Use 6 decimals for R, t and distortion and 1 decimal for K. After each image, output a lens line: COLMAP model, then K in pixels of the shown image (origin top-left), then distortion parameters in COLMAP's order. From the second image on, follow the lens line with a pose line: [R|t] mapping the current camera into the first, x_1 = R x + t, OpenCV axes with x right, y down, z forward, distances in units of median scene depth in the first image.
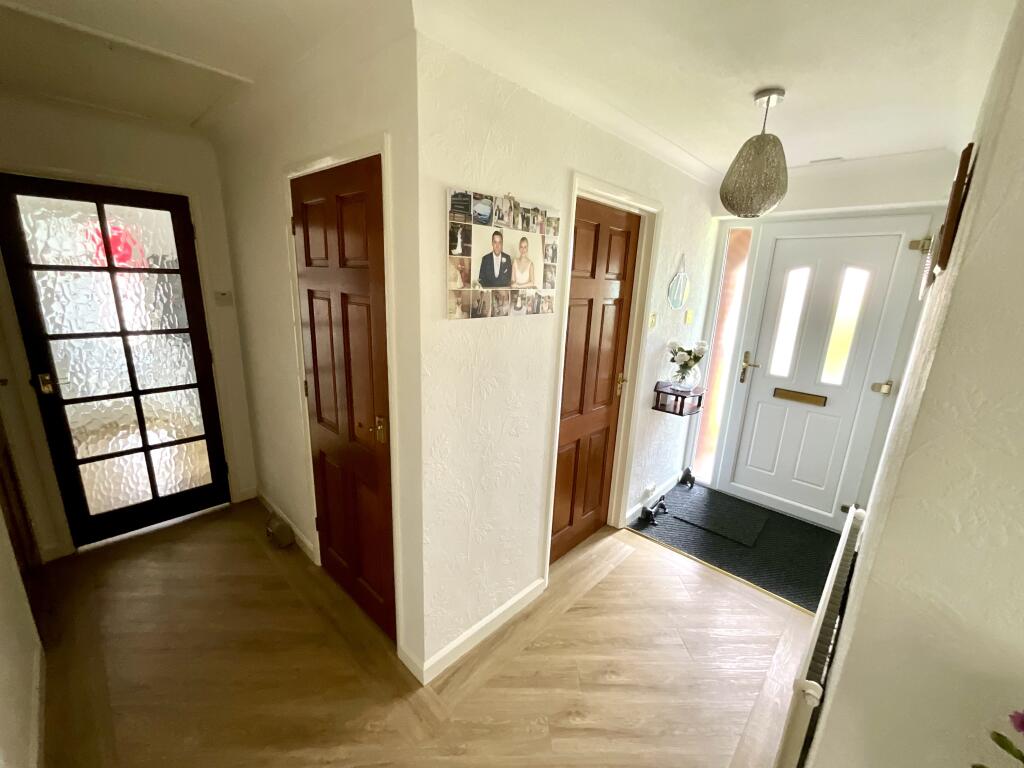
lens RADIAL K [[416.4, 0, 515.8], [0, 416.4, 385.1], [0, 0, 1]] dist [-0.008093, 0.001527]
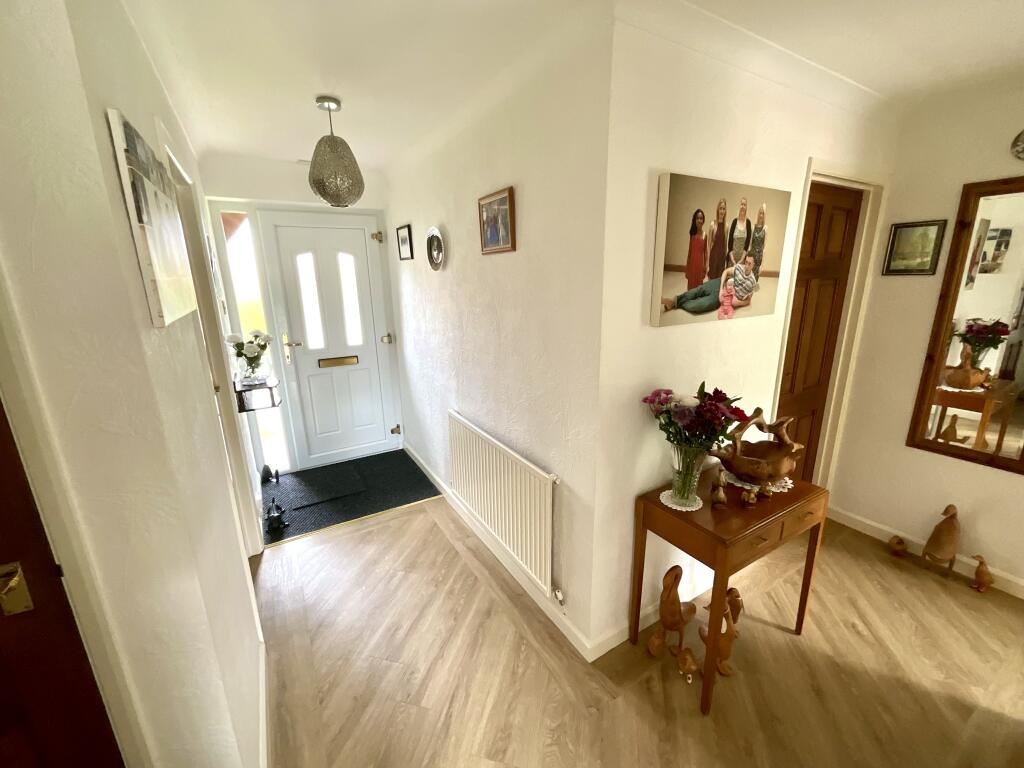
lens RADIAL K [[416.4, 0, 513.5], [0, 416.4, 380.7], [0, 0, 1]] dist [-0.008093, 0.001527]
pose [[0.280474, -0.283001, 0.917194, -0.285219], [0.267679, 0.940701, 0.208399, -0.032919], [-0.921782, 0.187063, 0.339596, 0.140403]]
